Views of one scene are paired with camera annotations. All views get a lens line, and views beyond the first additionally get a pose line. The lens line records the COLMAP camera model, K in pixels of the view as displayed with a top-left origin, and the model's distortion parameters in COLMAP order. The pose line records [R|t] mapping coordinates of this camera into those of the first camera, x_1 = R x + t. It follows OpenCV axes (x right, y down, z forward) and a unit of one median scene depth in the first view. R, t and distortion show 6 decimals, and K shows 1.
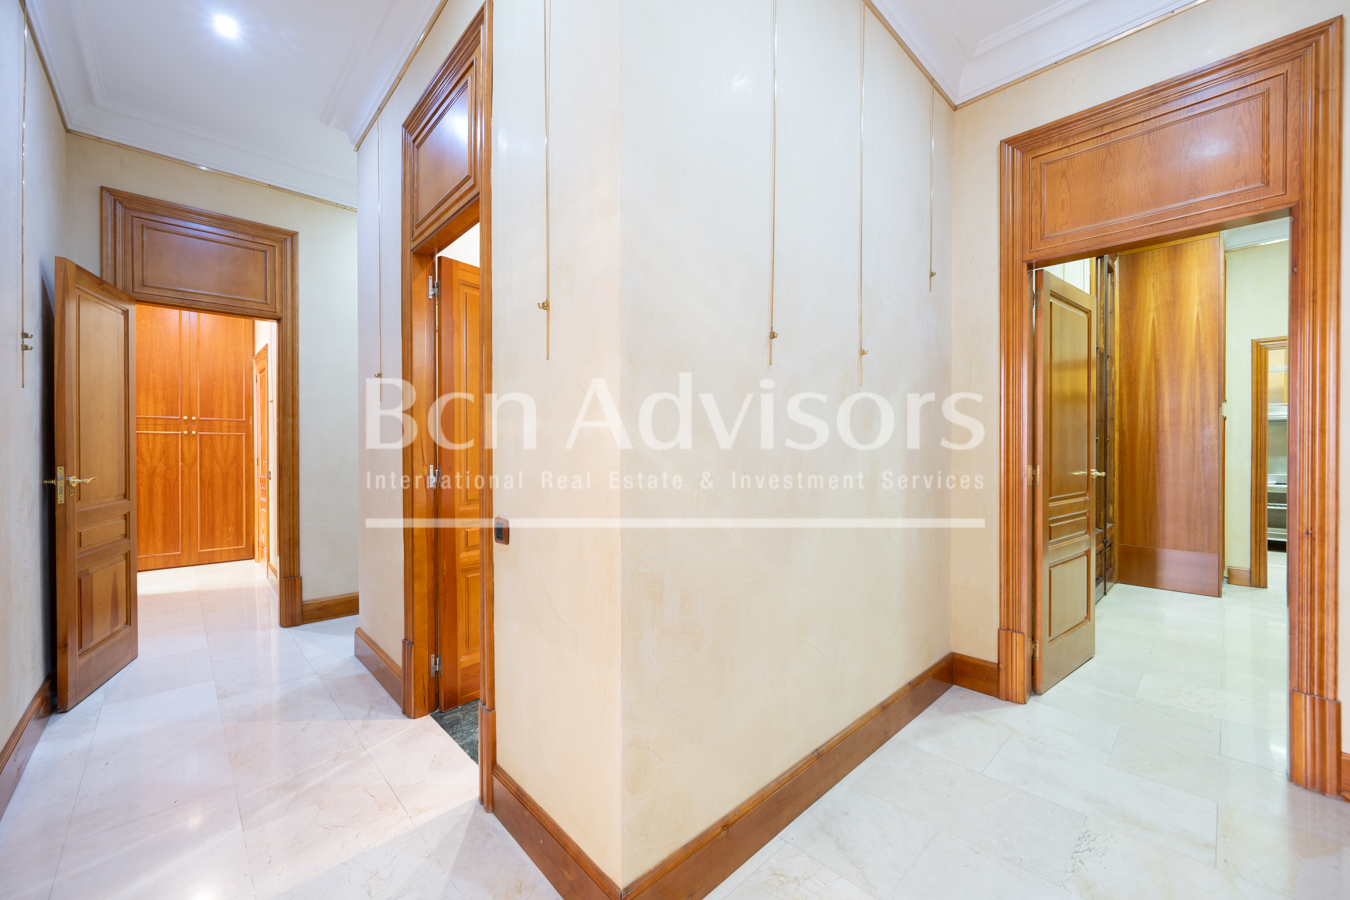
lens RADIAL K [[544.1, 0, 673.1], [0, 544.1, 453.7], [0, 0, 1]] dist [-0.000810, 0.000221]
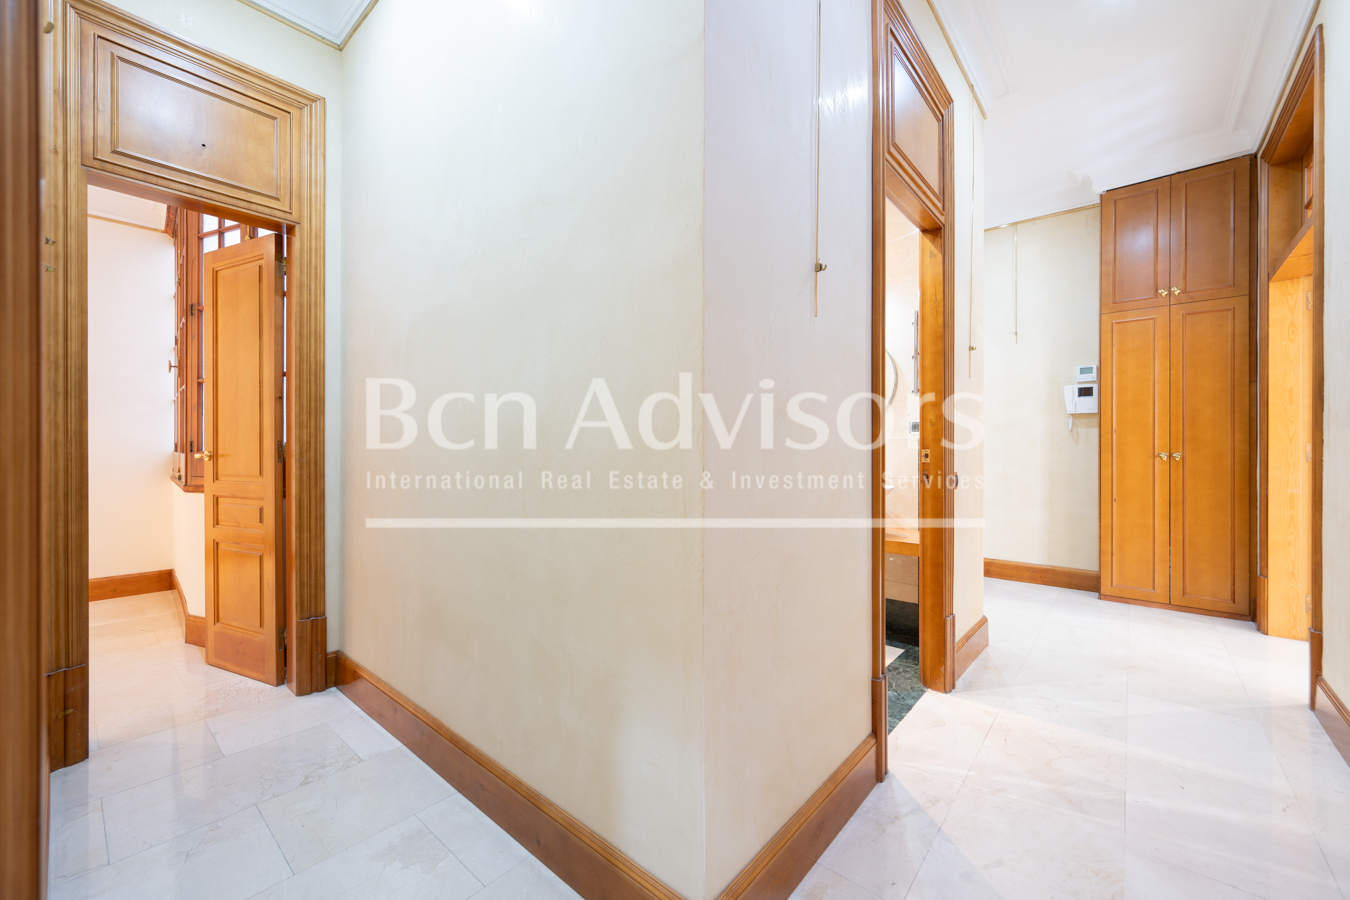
lens RADIAL K [[544.1, 0, 674.4], [0, 544.1, 449.1], [0, 0, 1]] dist [-0.000810, 0.000221]
pose [[-0.124711, -0.000593, 0.992193, -0.583229], [0.010219, 0.999946, 0.001882, 0.015671], [-0.992140, 0.010374, -0.124698, 0.673459]]
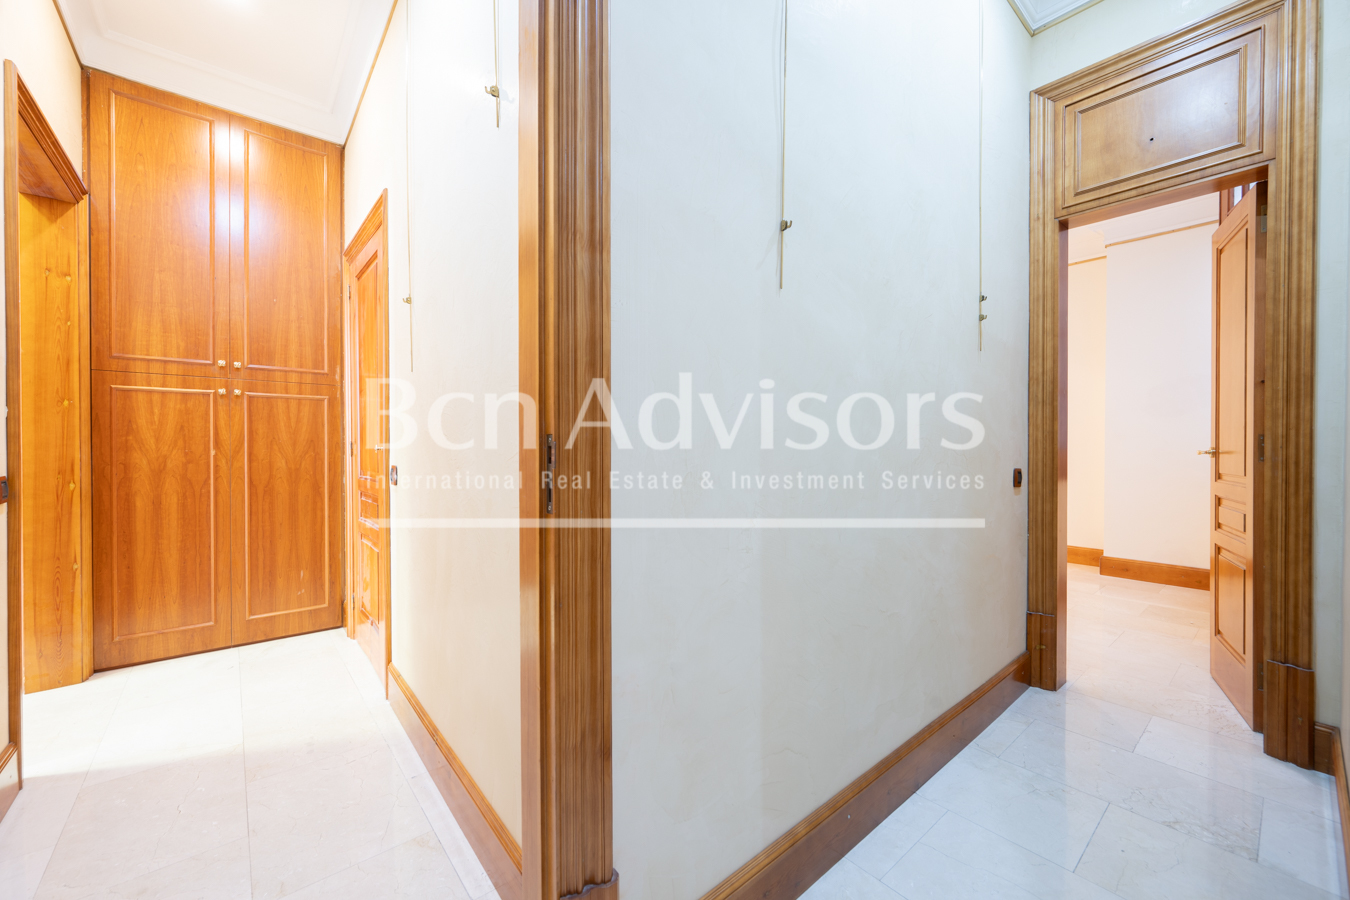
lens RADIAL K [[544.1, 0, 668.8], [0, 544.1, 452.1], [0, 0, 1]] dist [-0.000810, 0.000221]
pose [[0.998034, -0.000013, -0.062670, -0.438088], [0.000160, 0.999997, 0.002342, 0.017586], [0.062670, -0.002347, 0.998032, 0.508001]]
